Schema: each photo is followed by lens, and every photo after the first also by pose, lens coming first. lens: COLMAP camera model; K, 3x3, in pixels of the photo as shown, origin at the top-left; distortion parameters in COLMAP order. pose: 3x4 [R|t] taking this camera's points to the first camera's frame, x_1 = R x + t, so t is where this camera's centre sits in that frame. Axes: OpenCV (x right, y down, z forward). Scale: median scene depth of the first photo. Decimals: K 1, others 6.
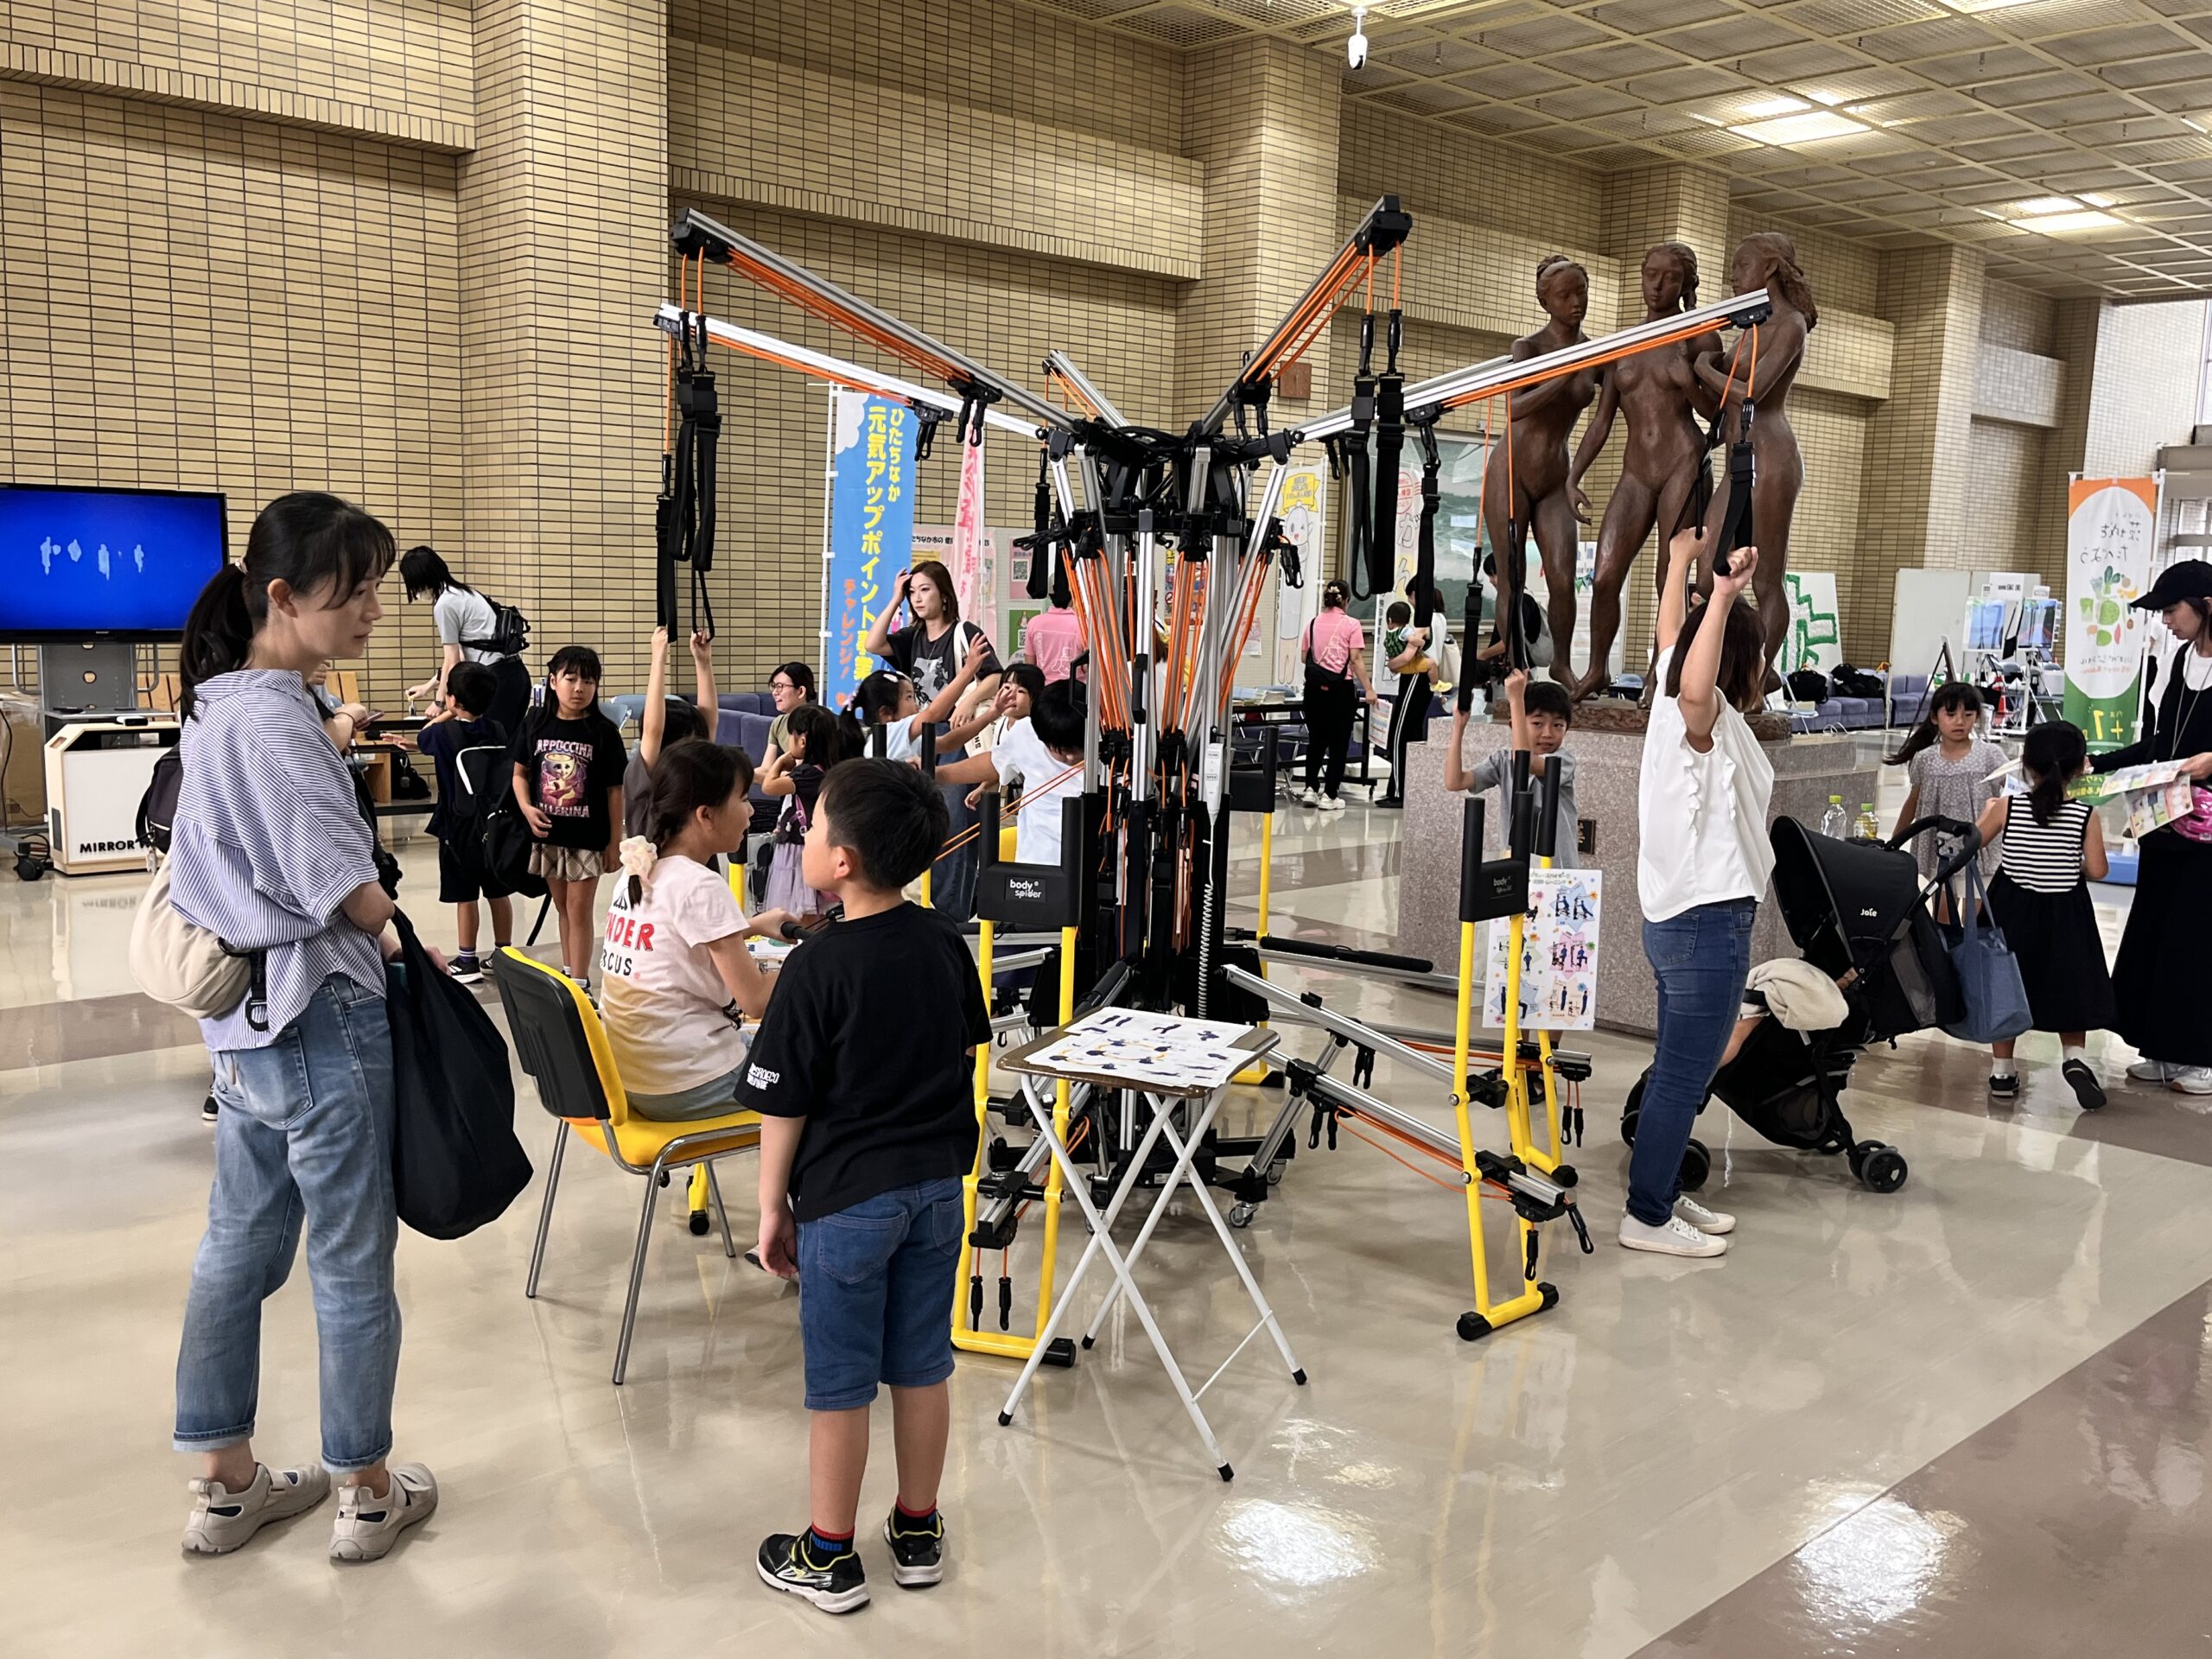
lens RADIAL K [[2016.7, 0, 1118.2], [0, 2016.7, 851.2], [0, 0, 1]] dist [-0.000390, 0.009574]
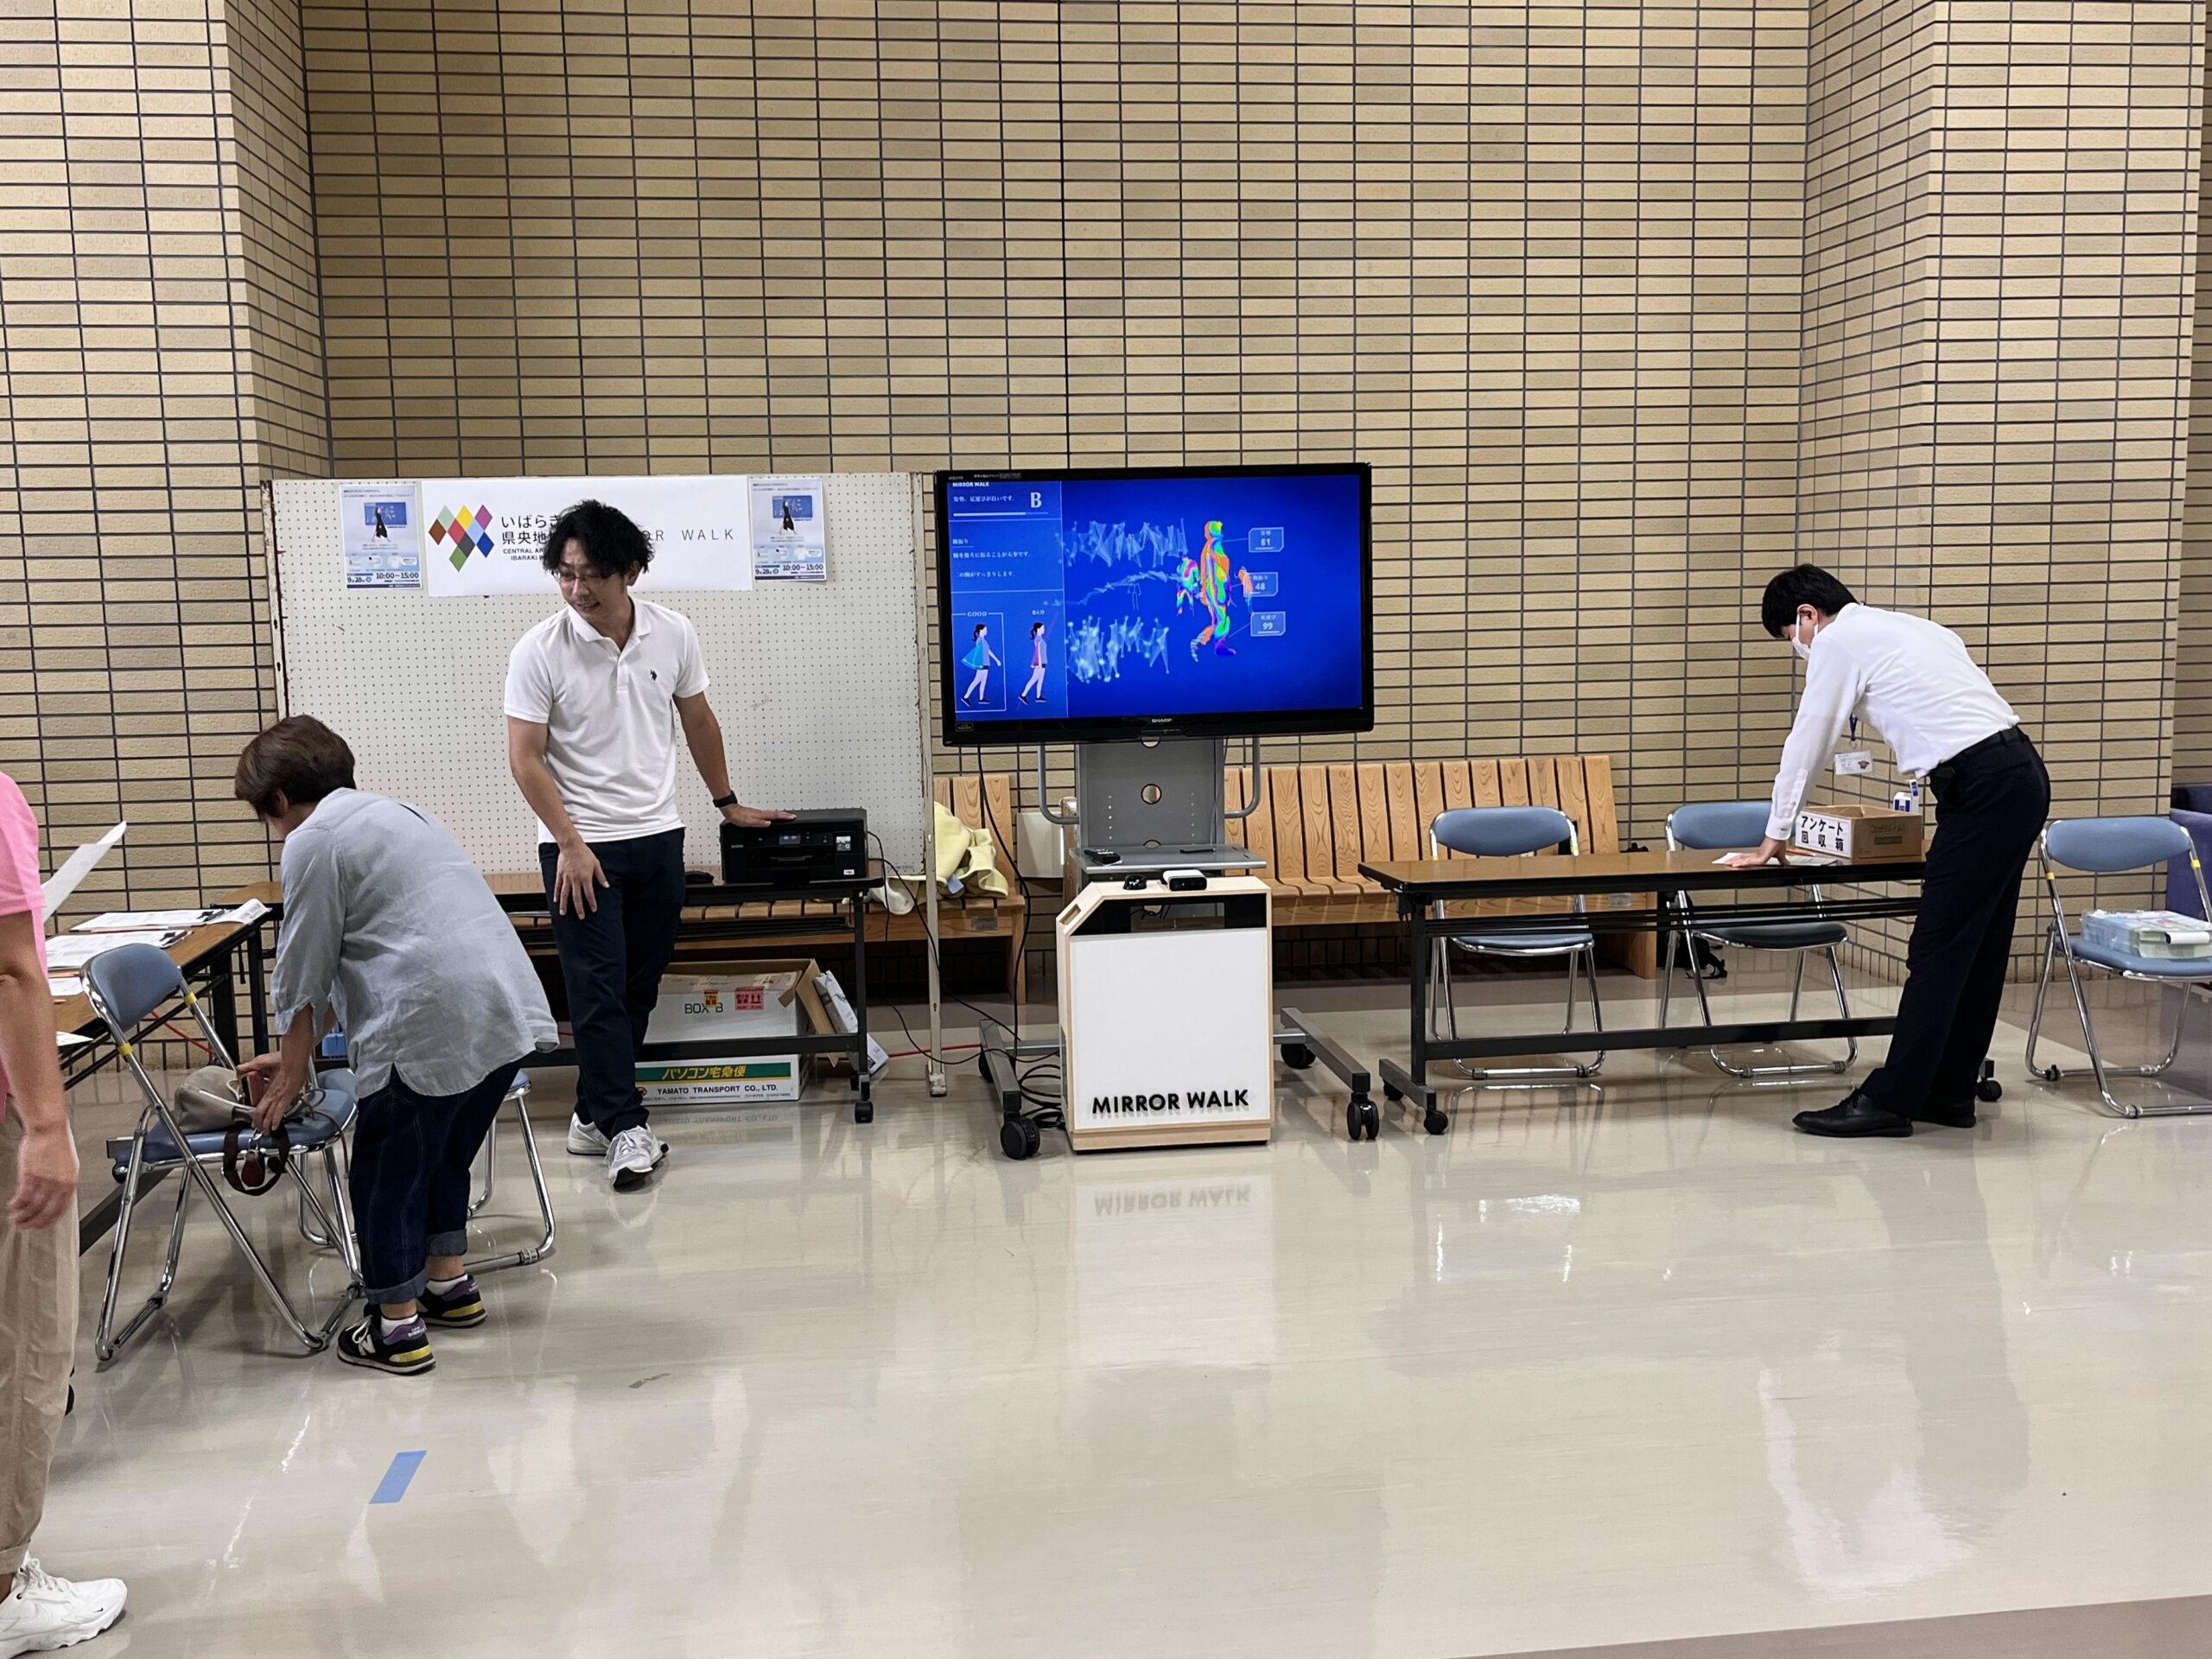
lens RADIAL K [[2016.7, 0, 1118.2], [0, 2016.7, 851.2], [0, 0, 1]] dist [-0.000390, 0.009574]
pose [[0.805408, 0.035779, -0.591640, -0.134801], [-0.037547, 0.999251, 0.009315, -0.059452], [0.591531, 0.014712, 0.806148, 0.417206]]
